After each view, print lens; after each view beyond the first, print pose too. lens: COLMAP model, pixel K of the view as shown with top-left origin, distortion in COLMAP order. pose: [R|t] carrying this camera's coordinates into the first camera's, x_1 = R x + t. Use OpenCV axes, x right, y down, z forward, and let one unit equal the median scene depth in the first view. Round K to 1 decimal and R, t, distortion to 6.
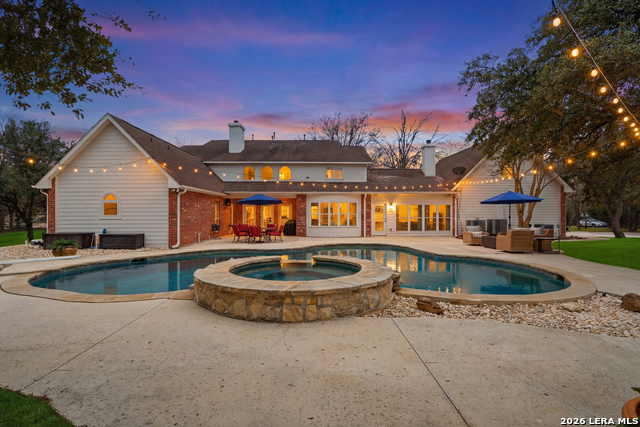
lens RADIAL K [[296.7, 0, 321.9], [0, 296.7, 211.9], [0, 0, 1]] dist [-0.005502, 0.000105]
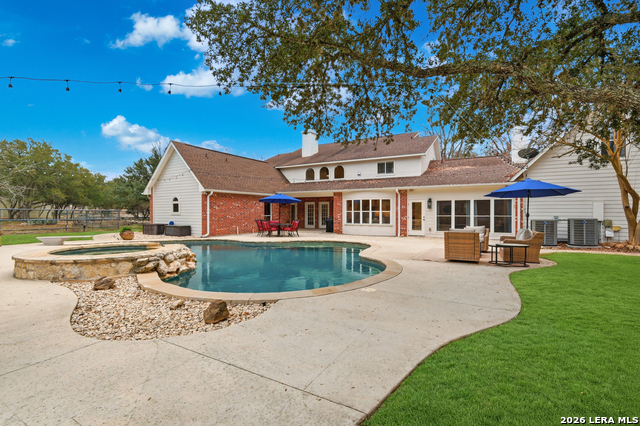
lens RADIAL K [[296.7, 0, 321.9], [0, 296.7, 211.4], [0, 0, 1]] dist [-0.005502, 0.000105]
pose [[0.854444, -0.001145, -0.519542, 0.614498], [0.002766, 0.999993, 0.002344, 0.006575], [0.519536, -0.003440, 0.854442, 0.150148]]
